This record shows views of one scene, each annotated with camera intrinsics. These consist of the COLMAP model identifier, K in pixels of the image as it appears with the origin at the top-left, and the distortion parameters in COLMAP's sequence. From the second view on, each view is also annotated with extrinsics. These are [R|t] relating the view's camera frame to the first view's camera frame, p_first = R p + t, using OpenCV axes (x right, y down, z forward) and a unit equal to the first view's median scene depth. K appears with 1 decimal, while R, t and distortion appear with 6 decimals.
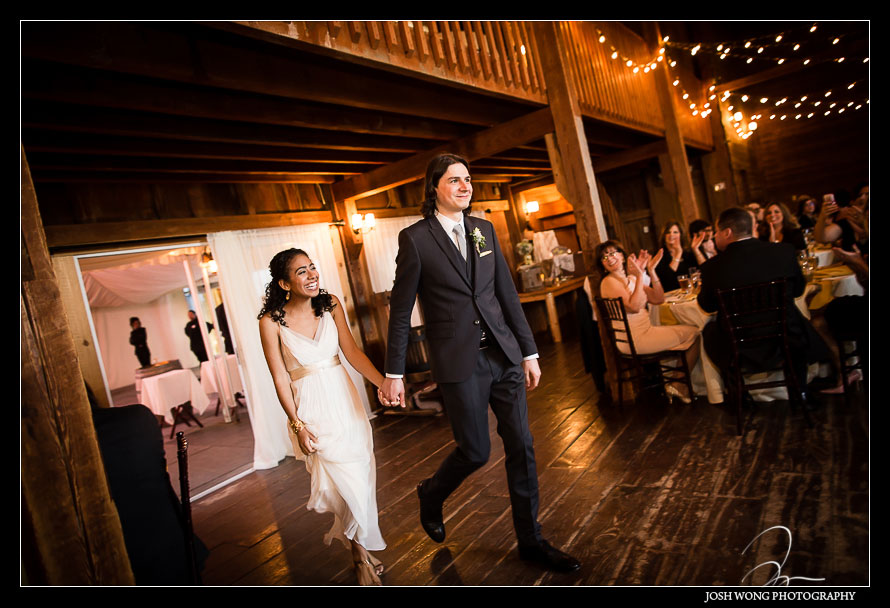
lens RADIAL K [[578.0, 0, 445.0], [0, 578.0, 304.0], [0, 0, 1]] dist [-0.031844, 0.029304]
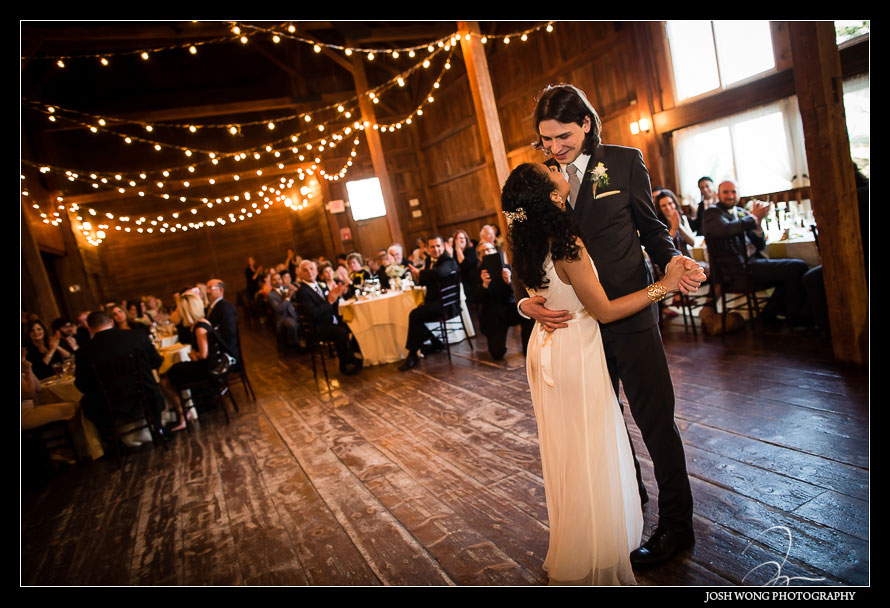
lens RADIAL K [[578.0, 0, 445.0], [0, 578.0, 304.0], [0, 0, 1]] dist [-0.031844, 0.029304]
pose [[0.523142, -0.003294, 0.852239, -0.102745], [0.151272, 0.984473, -0.089053, 0.033904], [-0.838713, 0.175507, 0.515517, -0.178337]]
